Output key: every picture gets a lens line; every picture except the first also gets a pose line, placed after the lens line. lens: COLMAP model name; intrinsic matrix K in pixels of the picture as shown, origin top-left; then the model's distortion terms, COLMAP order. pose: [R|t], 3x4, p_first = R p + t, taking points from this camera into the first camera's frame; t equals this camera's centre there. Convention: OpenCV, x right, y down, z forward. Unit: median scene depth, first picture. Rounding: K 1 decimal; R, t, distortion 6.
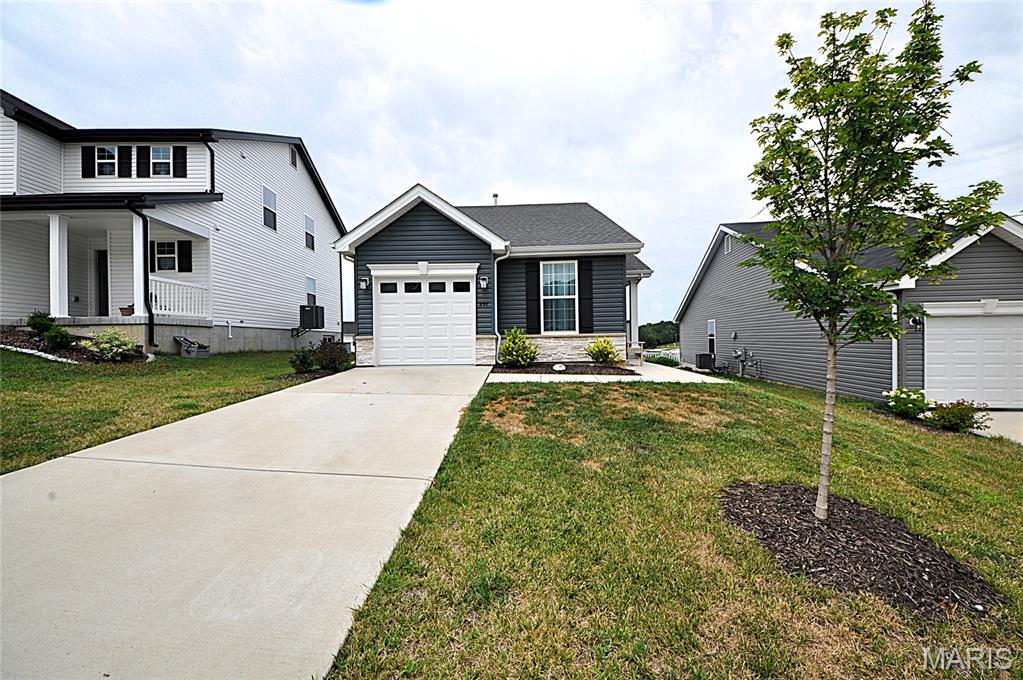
lens RADIAL K [[401.8, 0, 514.6], [0, 401.8, 340.8], [0, 0, 1]] dist [0.038539, -0.028471]
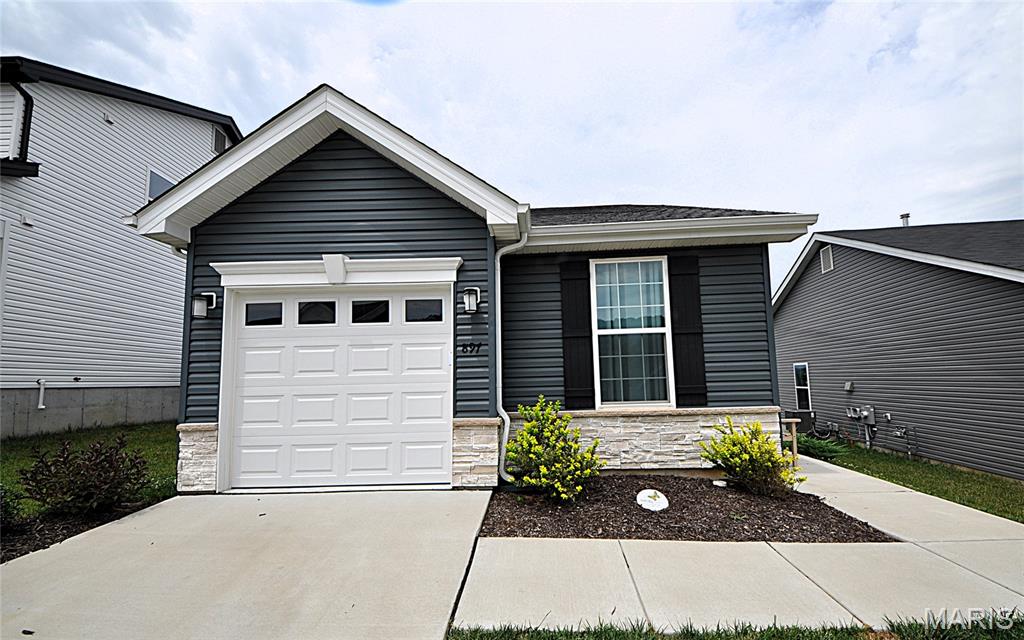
lens RADIAL K [[409.9, 0, 519.7], [0, 409.9, 342.1], [0, 0, 1]] dist [0.027410, 0.000031]
pose [[0.999797, -0.009485, -0.017798, -0.014481], [0.007793, 0.995651, -0.092834, -0.054016], [0.018601, 0.092676, 0.995523, 0.540864]]
